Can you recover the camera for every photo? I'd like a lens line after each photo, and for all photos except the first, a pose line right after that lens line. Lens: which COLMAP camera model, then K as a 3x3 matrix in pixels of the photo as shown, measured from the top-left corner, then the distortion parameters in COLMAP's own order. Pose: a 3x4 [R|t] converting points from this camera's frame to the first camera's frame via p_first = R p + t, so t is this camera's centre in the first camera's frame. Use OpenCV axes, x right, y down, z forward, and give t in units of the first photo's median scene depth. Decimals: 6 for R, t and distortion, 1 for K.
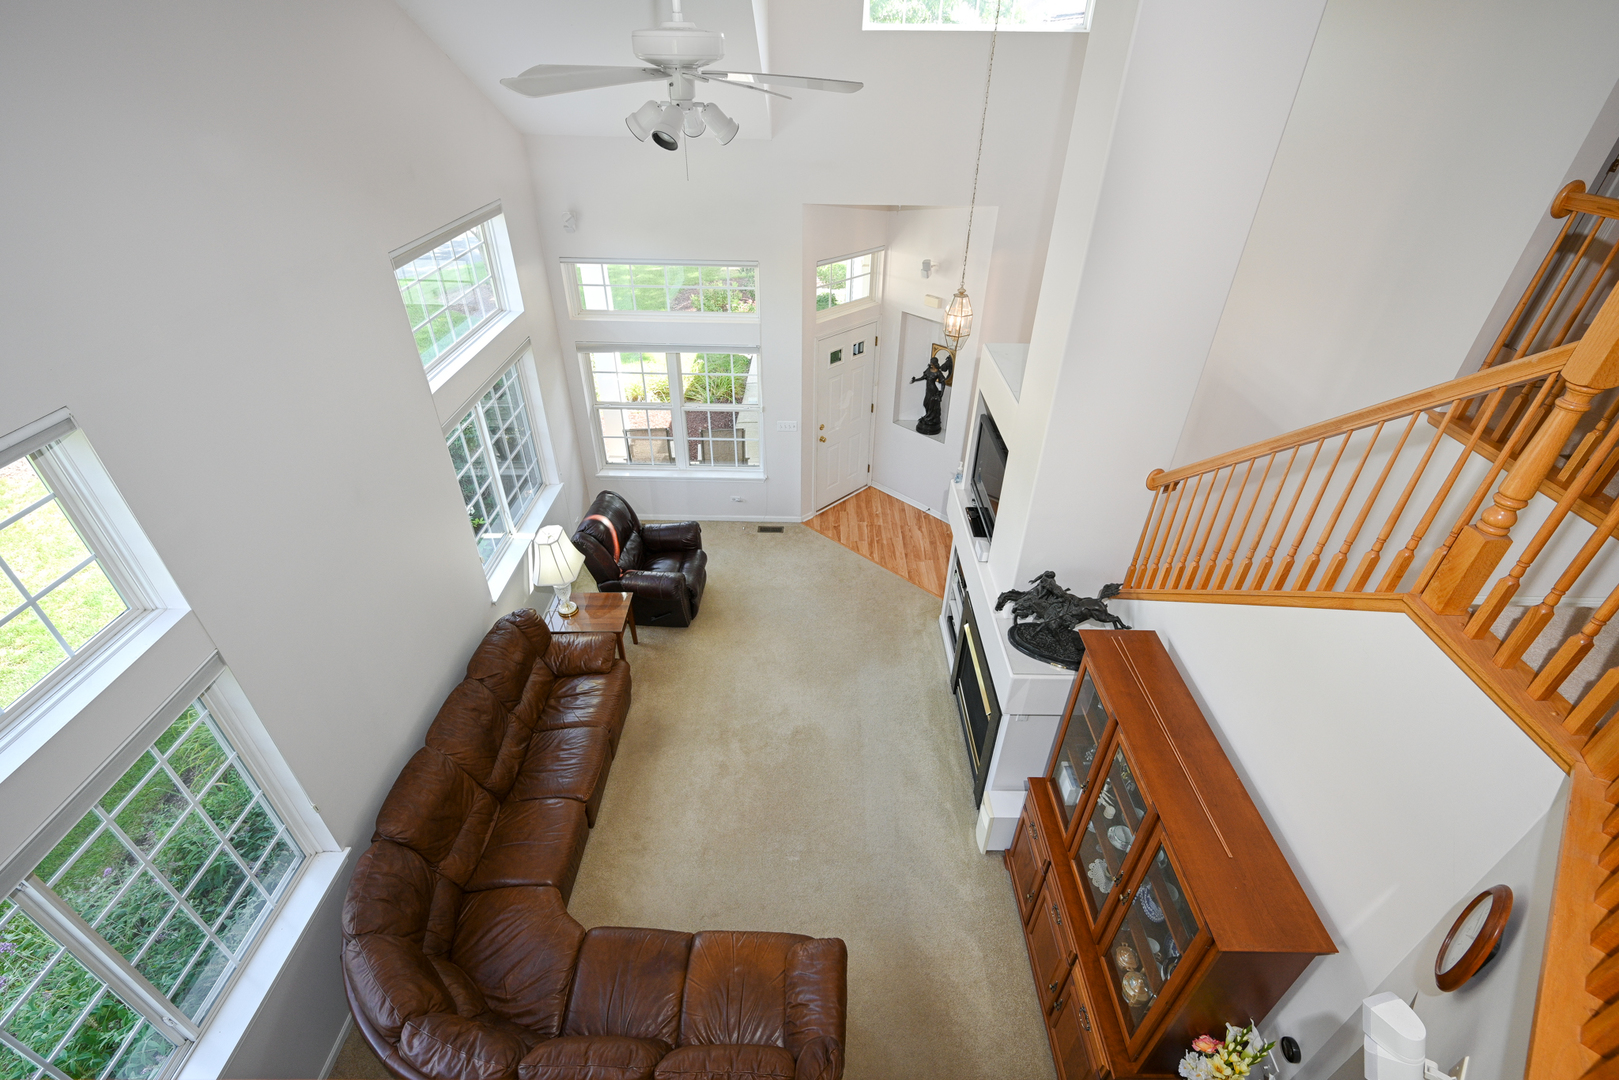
lens RADIAL K [[716.1, 0, 809.5], [0, 716.1, 540.0], [0, 0, 1]] dist [0.001194, 0.000112]
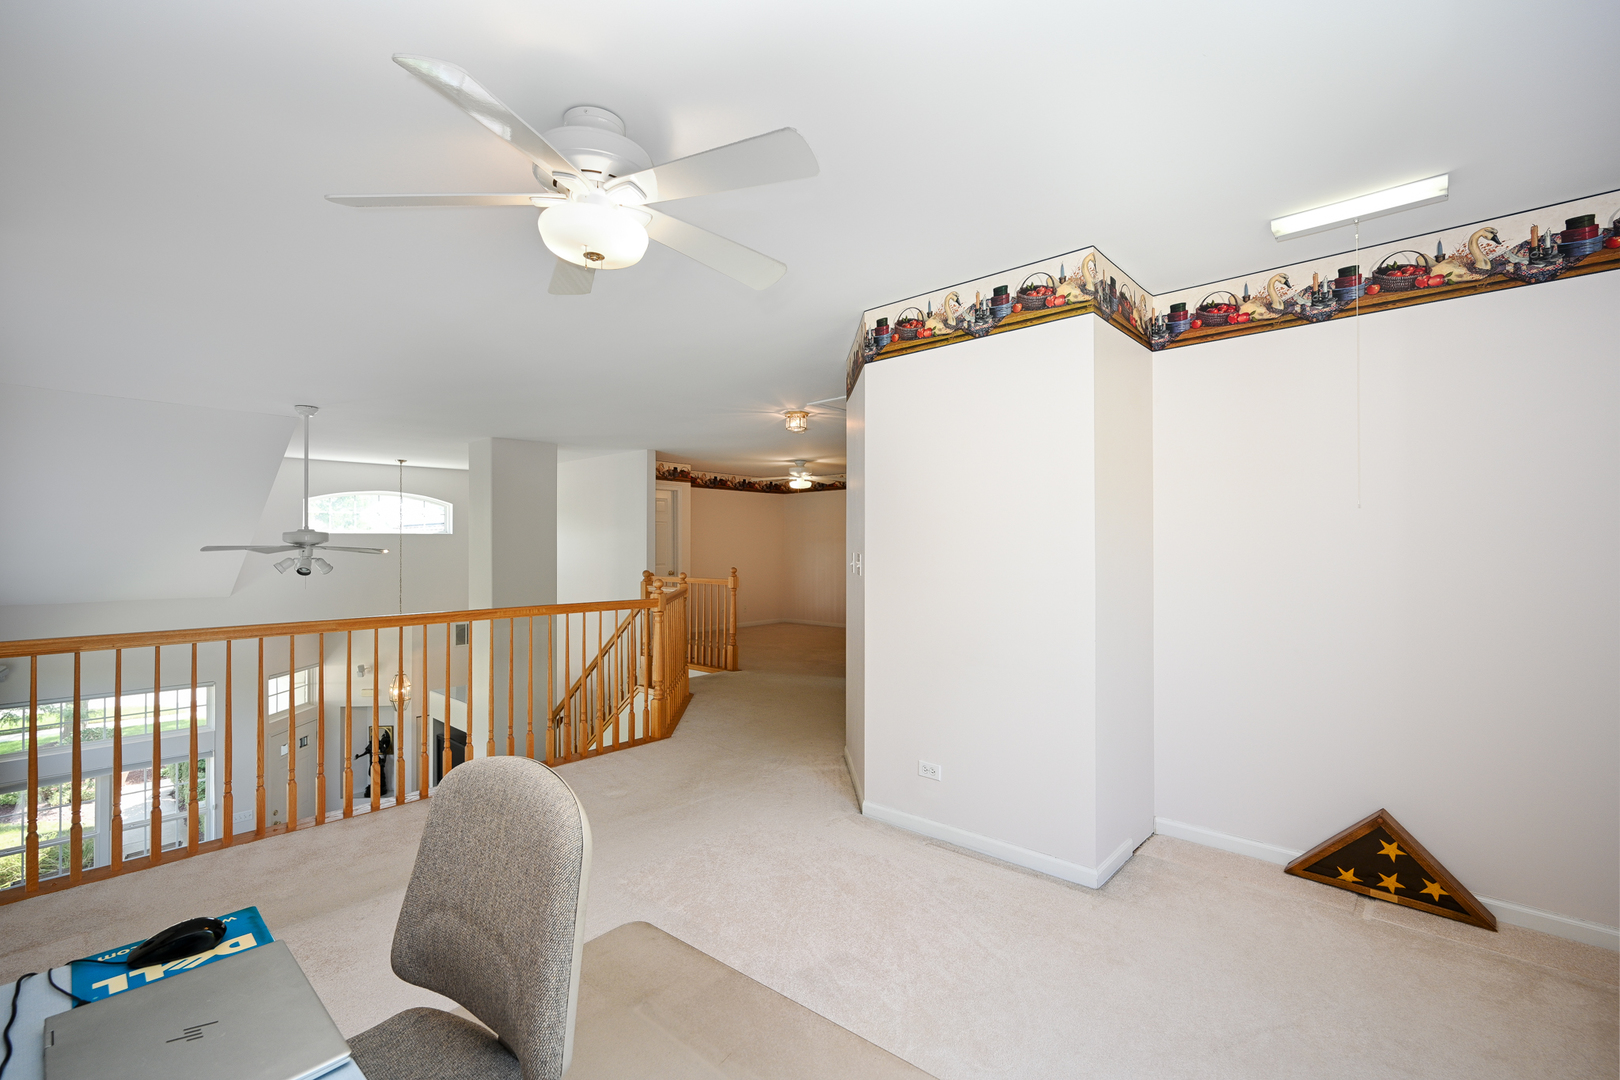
lens RADIAL K [[716.6, 0, 810.0], [0, 716.6, 540.0], [0, 0, 1]] dist [0.001194, 0.000112]
pose [[0.662926, -0.004630, 0.748670, -0.300078], [0.433583, 0.817596, -0.378869, 0.322401], [-0.610356, 0.575773, 0.544014, -0.446595]]
